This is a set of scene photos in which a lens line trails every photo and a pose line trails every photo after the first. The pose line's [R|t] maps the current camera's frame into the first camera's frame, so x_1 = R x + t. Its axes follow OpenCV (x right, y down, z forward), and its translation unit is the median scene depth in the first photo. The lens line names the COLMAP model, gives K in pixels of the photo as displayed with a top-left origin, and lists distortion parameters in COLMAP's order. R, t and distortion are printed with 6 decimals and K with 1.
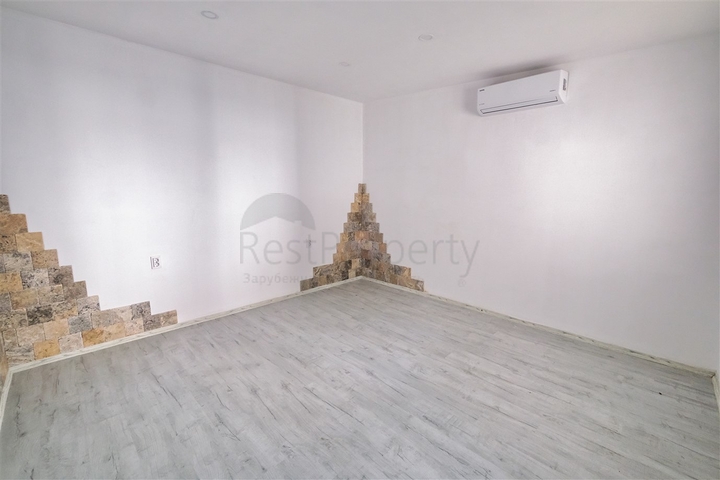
lens RADIAL K [[311.6, 0, 359.6], [0, 311.6, 239.9], [0, 0, 1]] dist [0.000719, -0.000316]
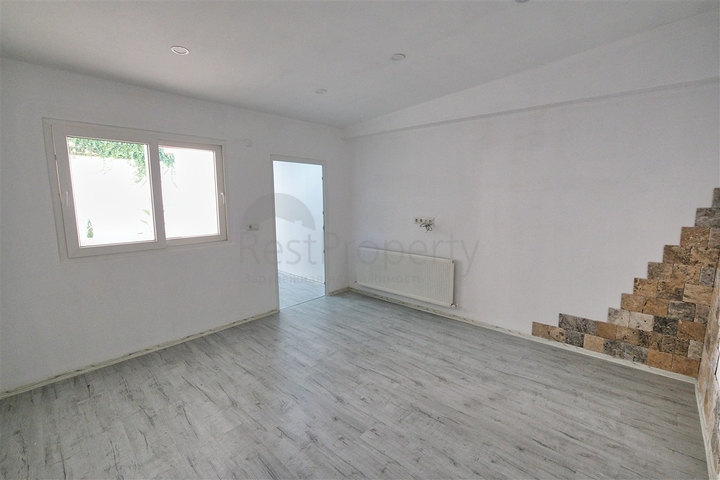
lens RADIAL K [[311.6, 0, 360.4], [0, 311.6, 239.7], [0, 0, 1]] dist [0.000719, -0.000316]
pose [[-0.999391, 0.015114, -0.031454, -0.007832], [0.005392, 0.957396, 0.288726, -0.339392], [0.034478, 0.288381, -0.956895, 1.924986]]
